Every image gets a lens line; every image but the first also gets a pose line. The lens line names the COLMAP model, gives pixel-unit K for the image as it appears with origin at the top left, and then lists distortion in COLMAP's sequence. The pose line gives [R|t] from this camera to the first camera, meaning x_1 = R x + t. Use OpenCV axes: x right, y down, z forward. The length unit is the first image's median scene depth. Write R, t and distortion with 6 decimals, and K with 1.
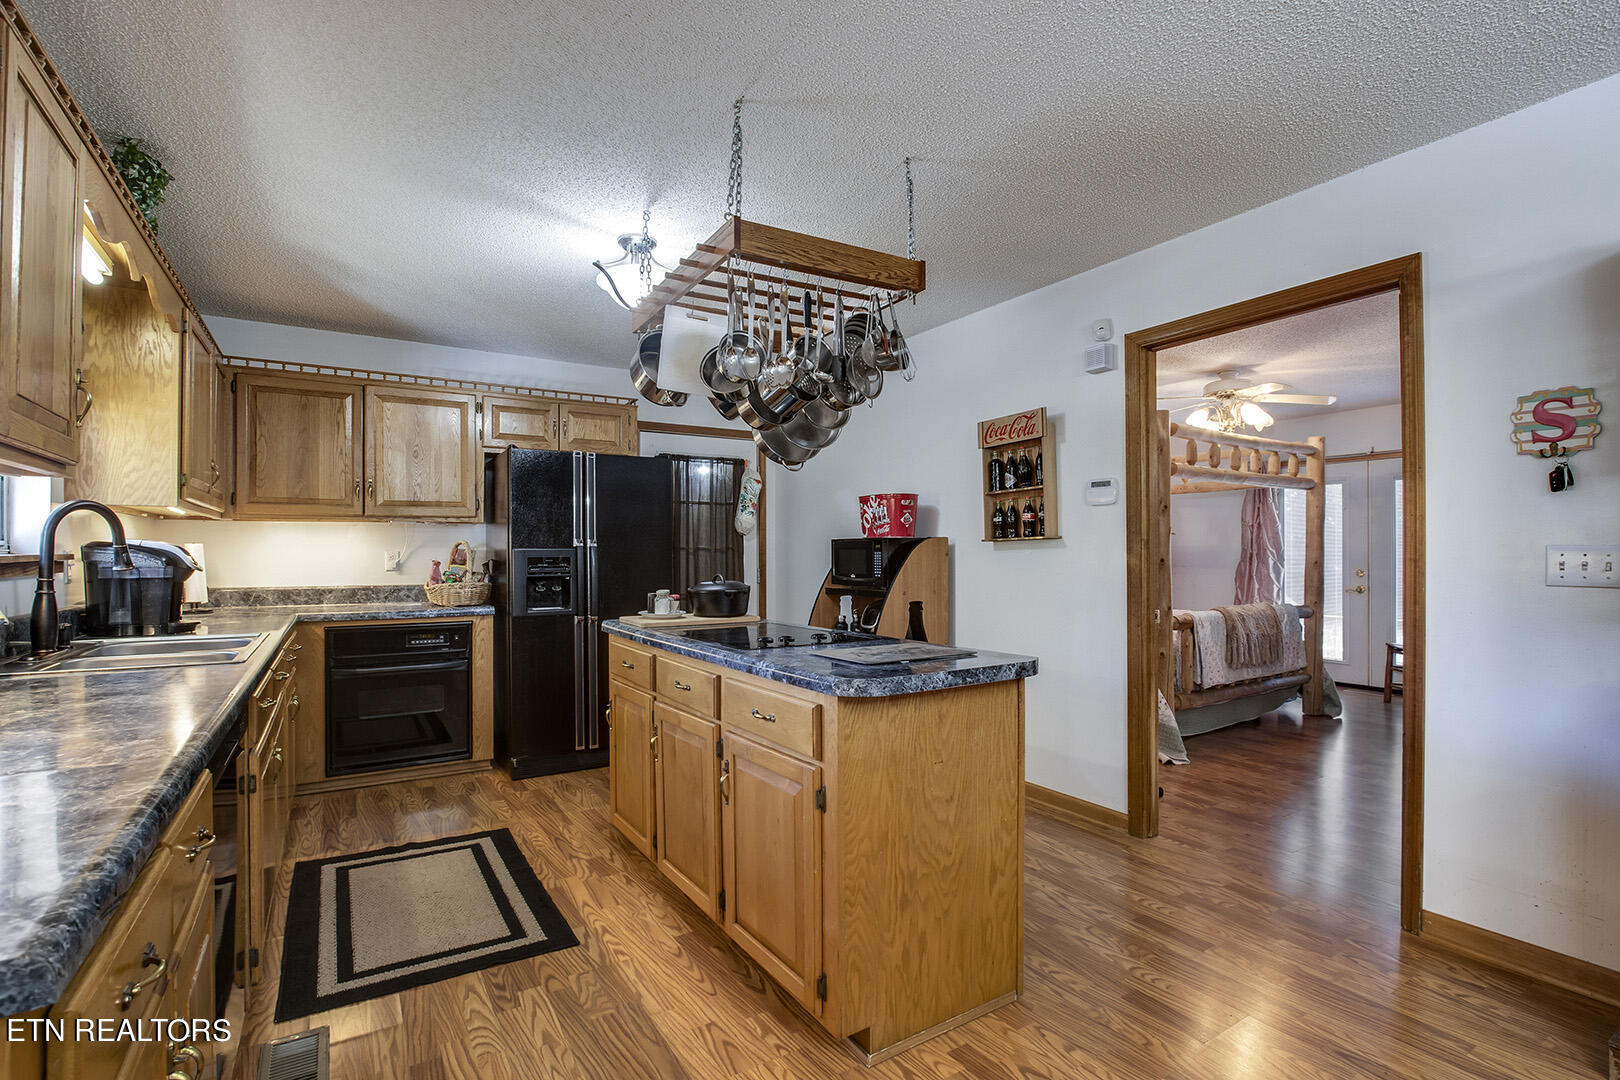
lens RADIAL K [[759.5, 0, 810.5], [0, 759.5, 552.8], [0, 0, 1]] dist [-0.020155, 0.001930]
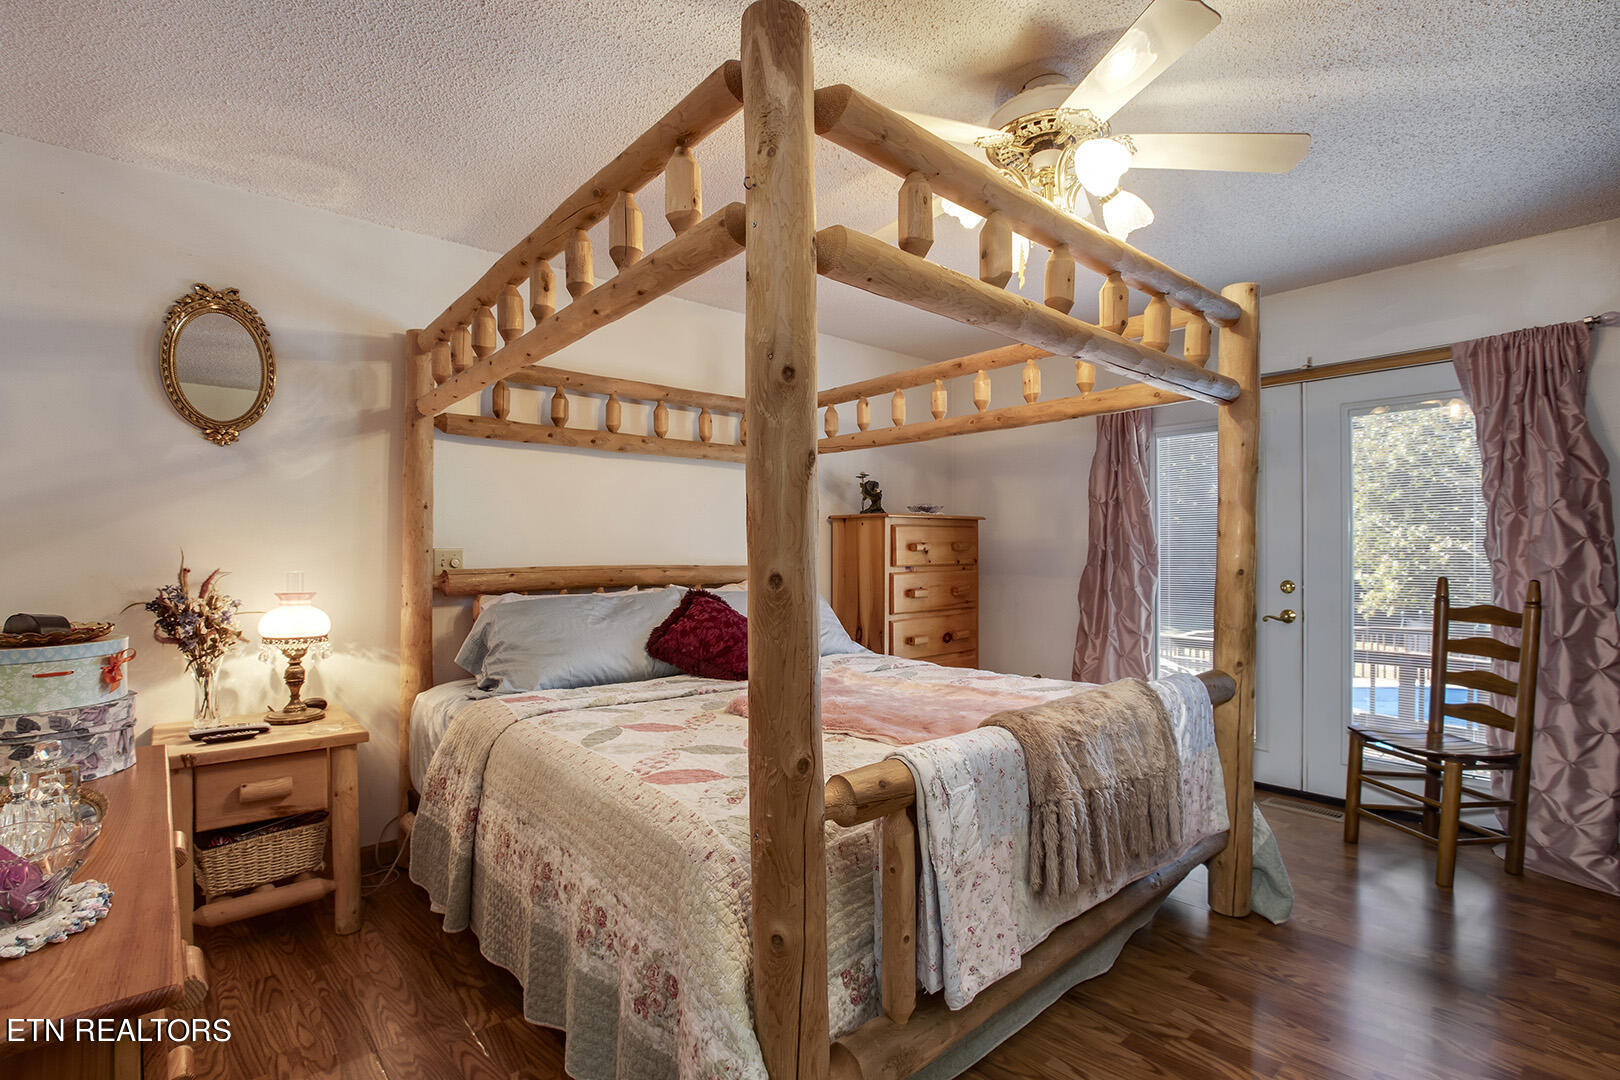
lens RADIAL K [[759.5, 0, 814.1], [0, 759.5, 552.3], [0, 0, 1]] dist [-0.020155, 0.001930]
pose [[0.987184, -0.001246, 0.159579, 0.350369], [0.001050, 0.999999, 0.001318, 0.000589], [-0.159580, -0.001134, 0.987184, 0.595627]]
